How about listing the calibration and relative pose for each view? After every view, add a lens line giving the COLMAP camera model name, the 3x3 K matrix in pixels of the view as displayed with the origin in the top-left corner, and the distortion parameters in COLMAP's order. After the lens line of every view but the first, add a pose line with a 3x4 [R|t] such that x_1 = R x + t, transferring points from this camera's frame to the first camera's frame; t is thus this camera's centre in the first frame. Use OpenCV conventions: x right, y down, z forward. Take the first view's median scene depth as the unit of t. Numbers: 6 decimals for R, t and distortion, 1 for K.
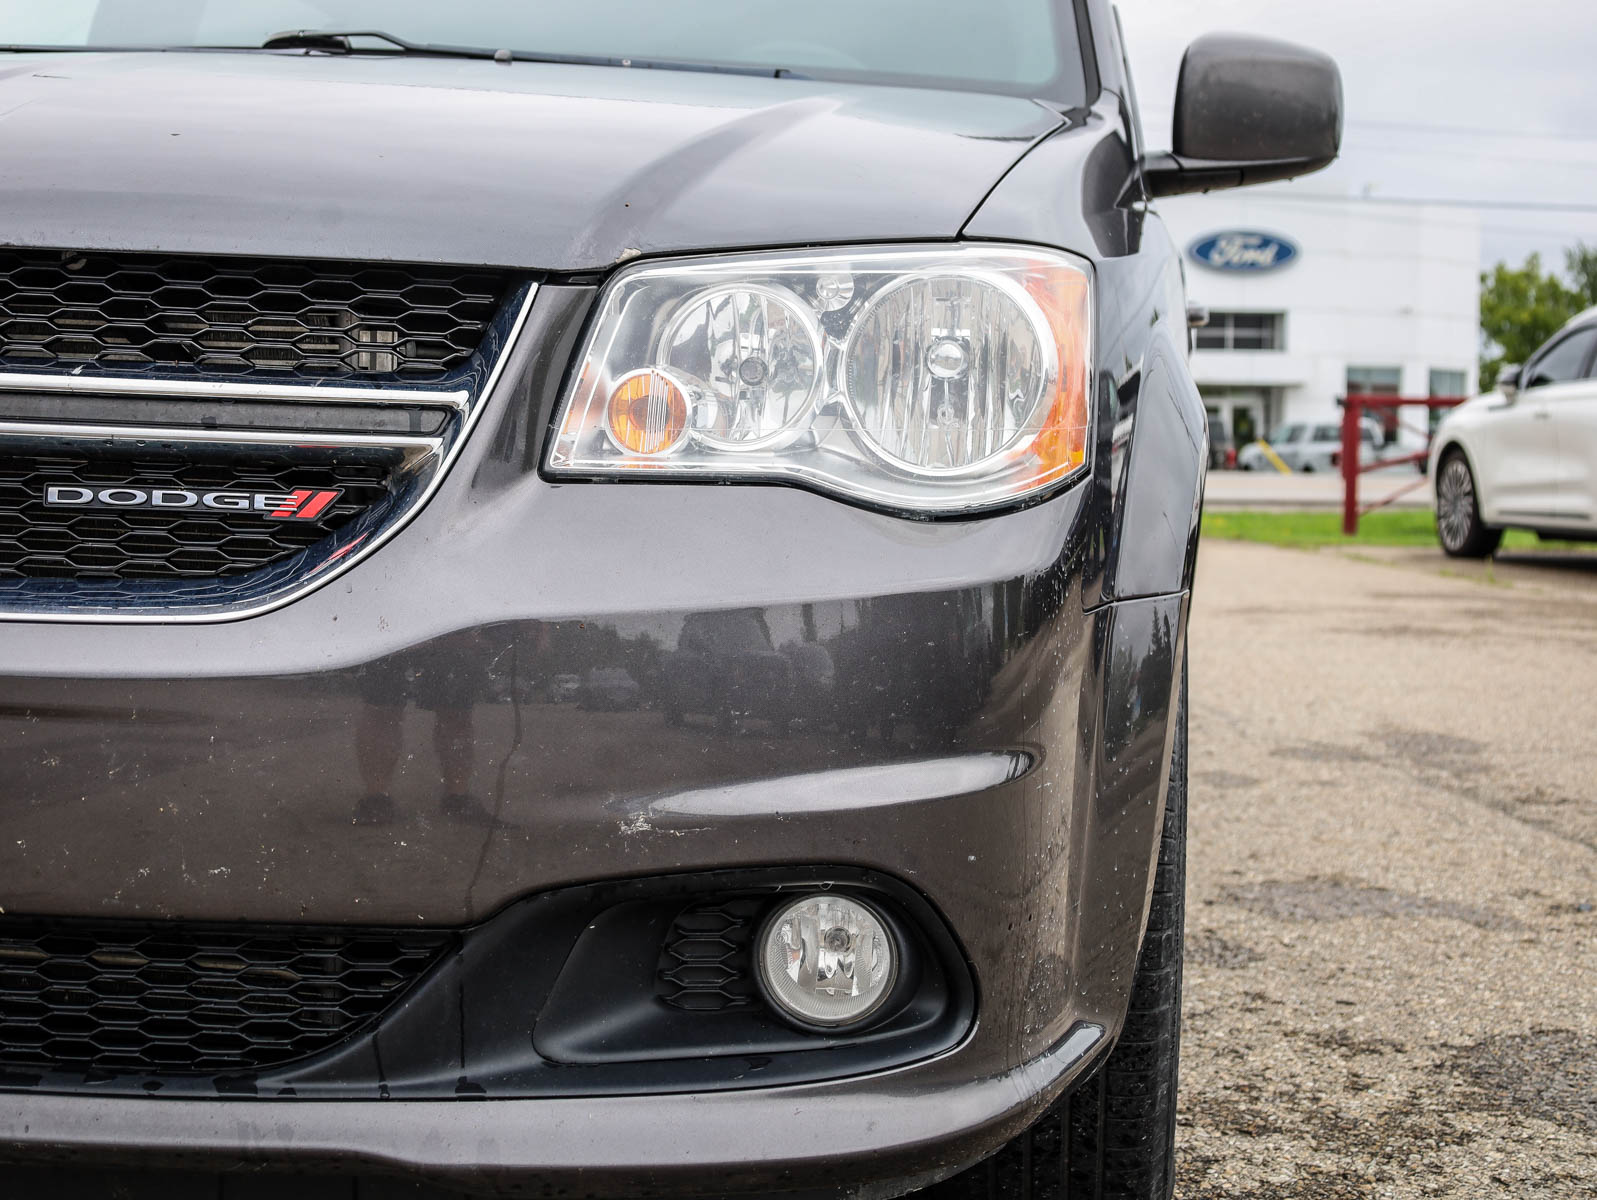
lens RADIAL K [[2245.6, 0, 796.1], [0, 2245.6, 553.6], [0, 0, 1]] dist [-0.012222, 0.015067]
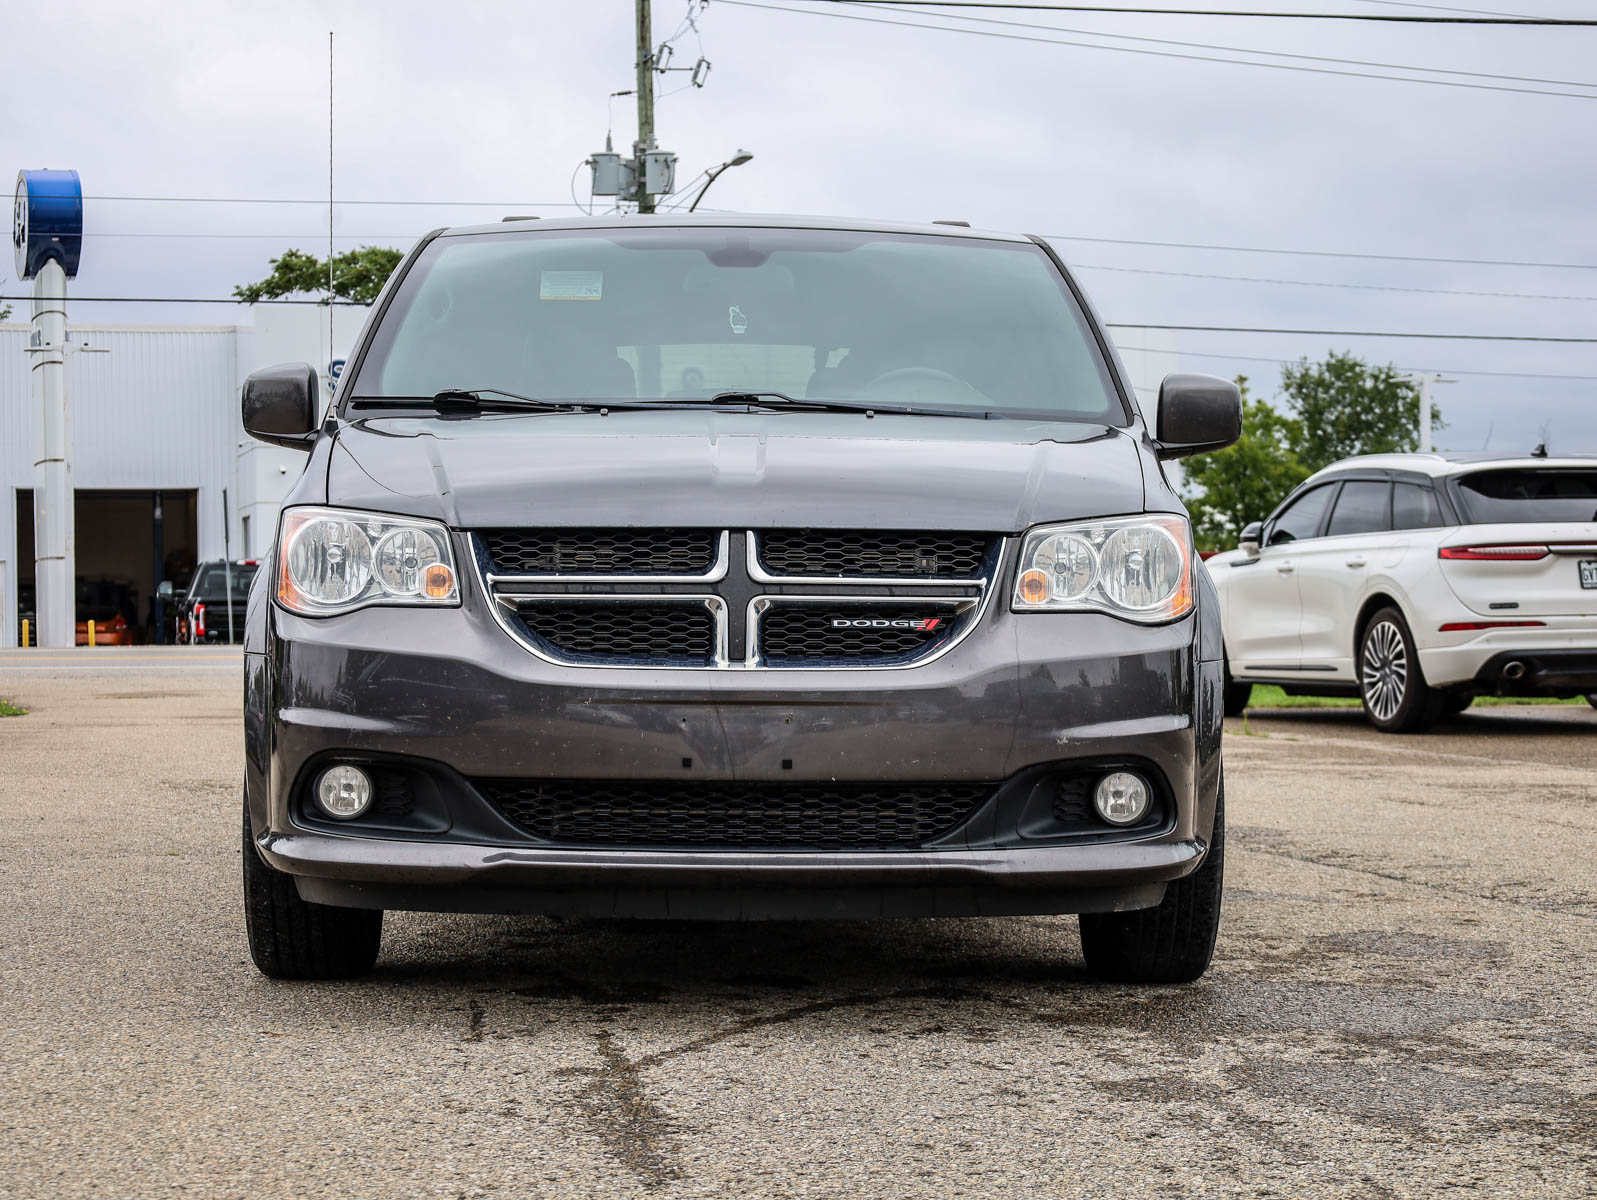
lens RADIAL K [[2821.0, 0, 798.5], [0, 2821.0, 600.0], [0, 0, 1]] dist [0.016382, 0.011330]
pose [[0.986705, -0.025773, 0.160465, -0.852005], [0.034734, 0.997975, -0.053290, 0.113663], [-0.158766, 0.058155, 0.985602, -2.107285]]
